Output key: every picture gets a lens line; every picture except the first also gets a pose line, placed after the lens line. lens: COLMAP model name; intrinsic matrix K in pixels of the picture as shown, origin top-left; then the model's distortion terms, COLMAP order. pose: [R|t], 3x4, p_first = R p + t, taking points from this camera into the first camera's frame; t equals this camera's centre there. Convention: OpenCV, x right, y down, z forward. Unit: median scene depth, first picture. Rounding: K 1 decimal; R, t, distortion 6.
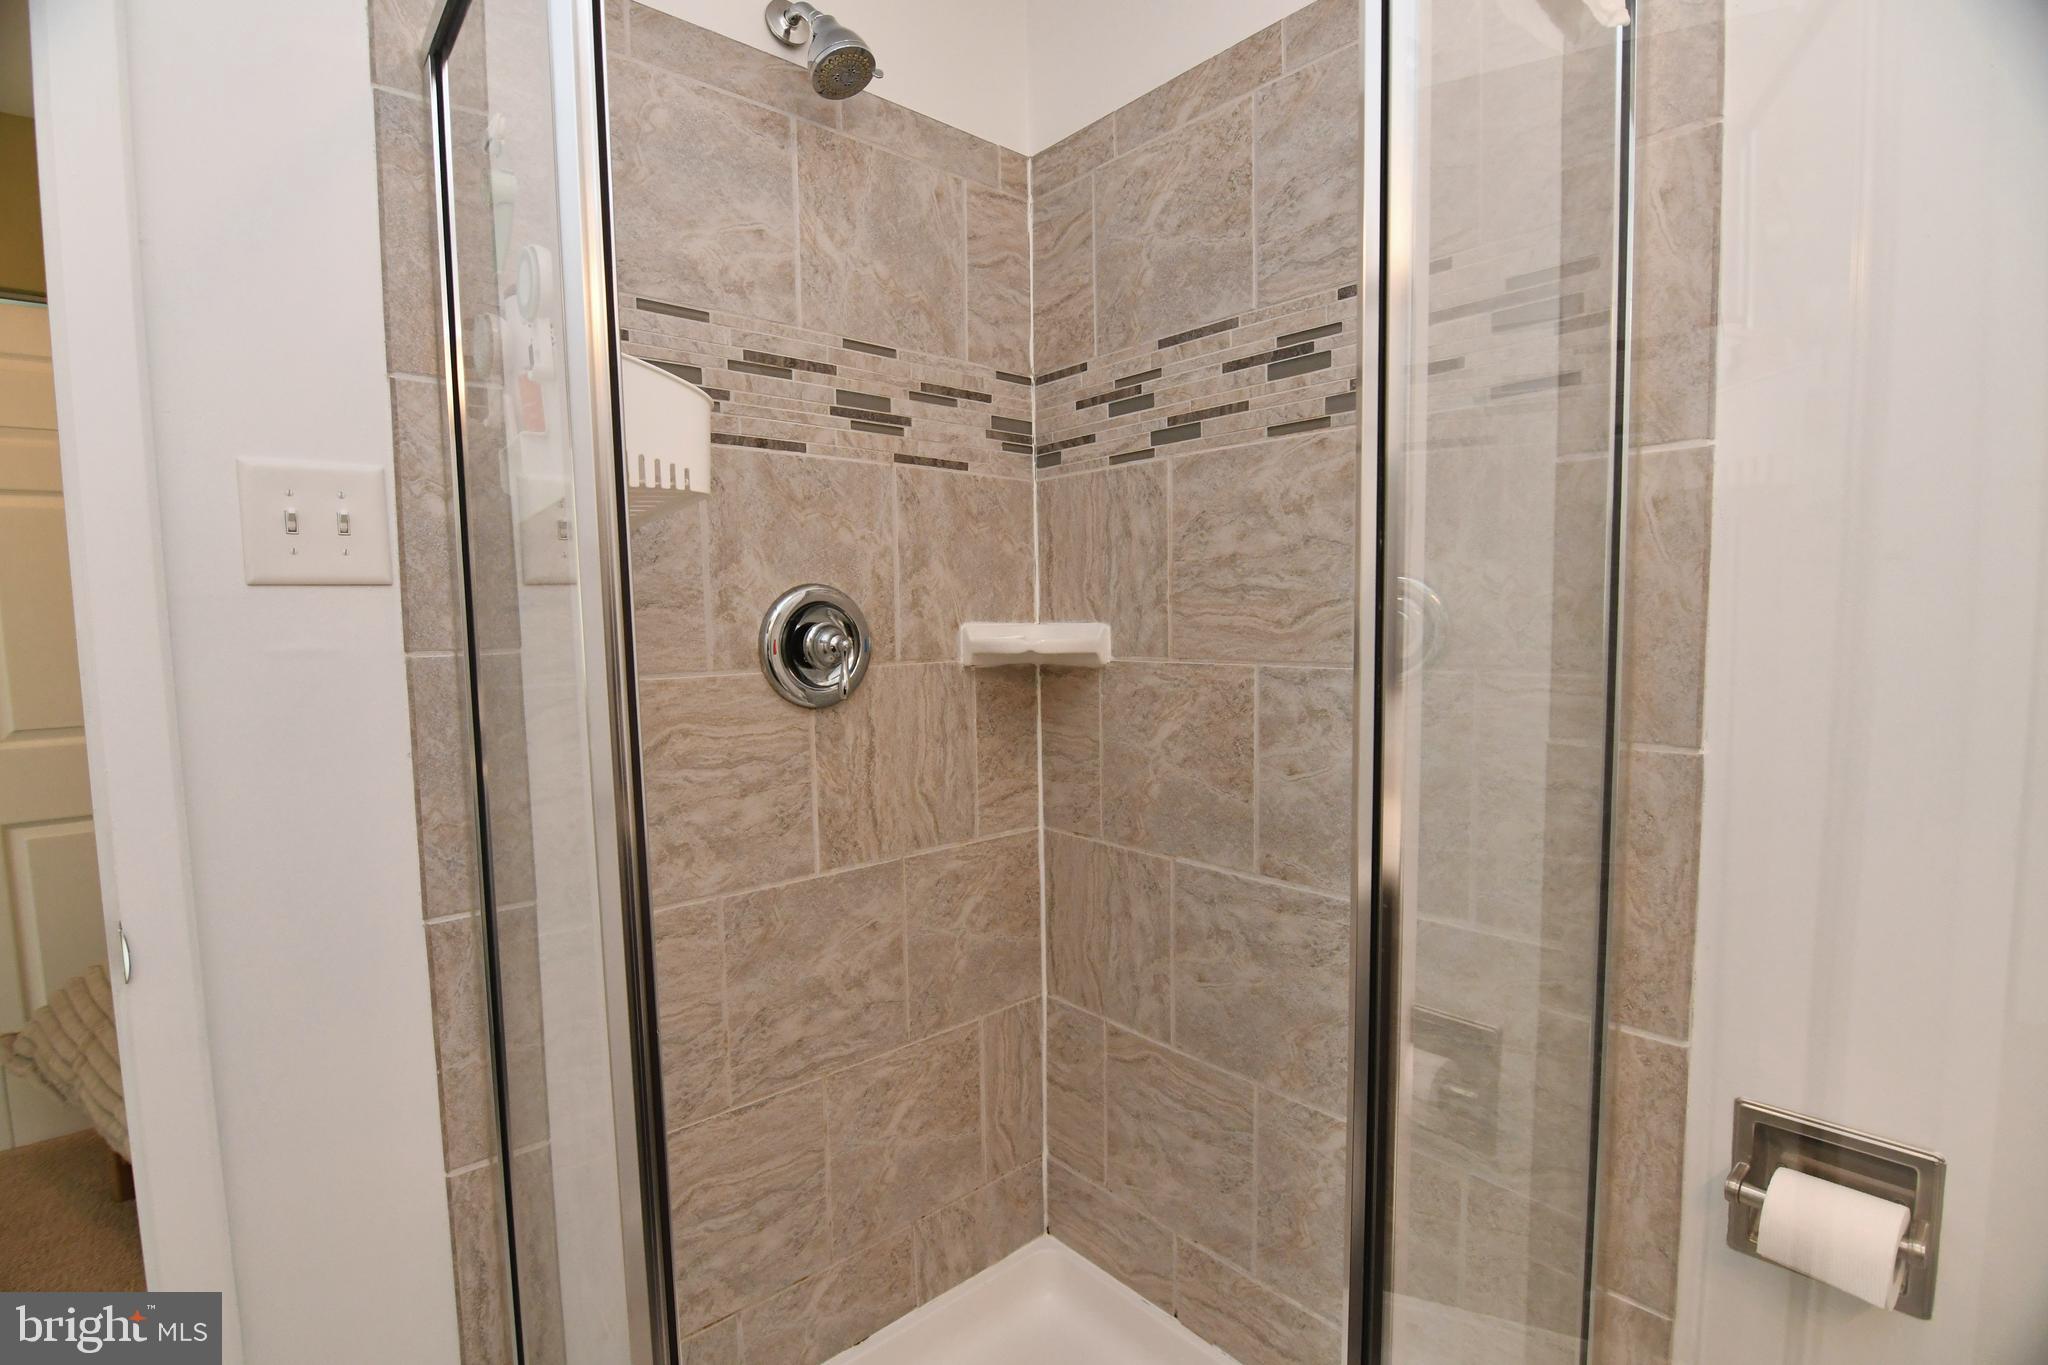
lens RADIAL K [[986.0, 0, 1014.3], [0, 986.0, 693.2], [0, 0, 1]] dist [-0.021734, -0.001090]
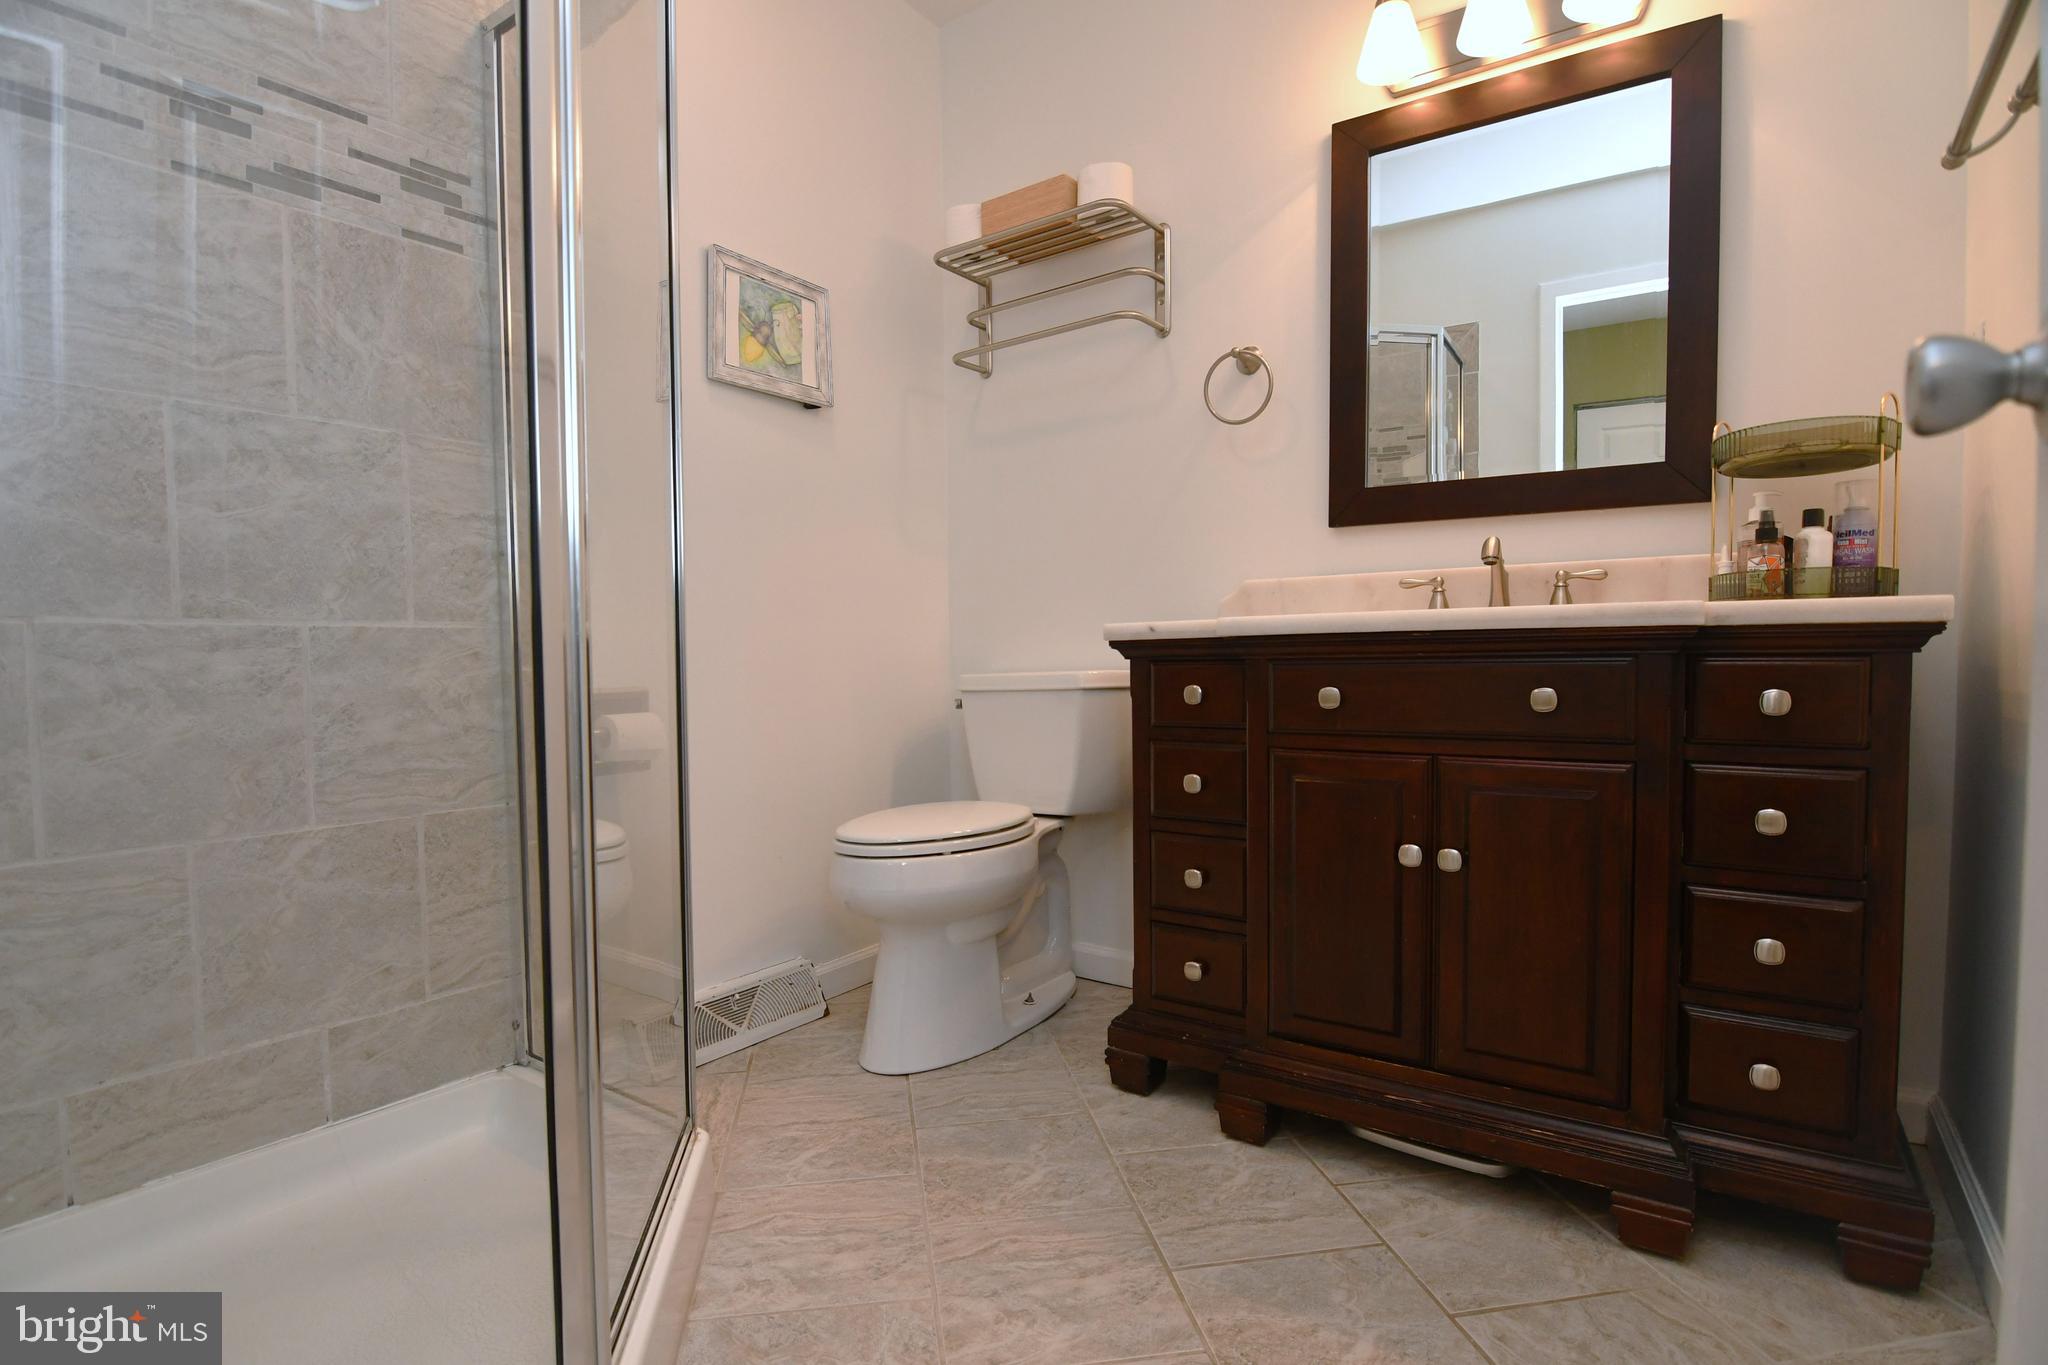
lens RADIAL K [[986.0, 0, 1014.3], [0, 986.0, 693.2], [0, 0, 1]] dist [-0.021734, -0.001090]
pose [[-0.230975, -0.030691, 0.972476, -0.880934], [0.096753, 0.993824, 0.054345, 0.289855], [-0.968137, 0.106643, -0.226579, 0.439090]]
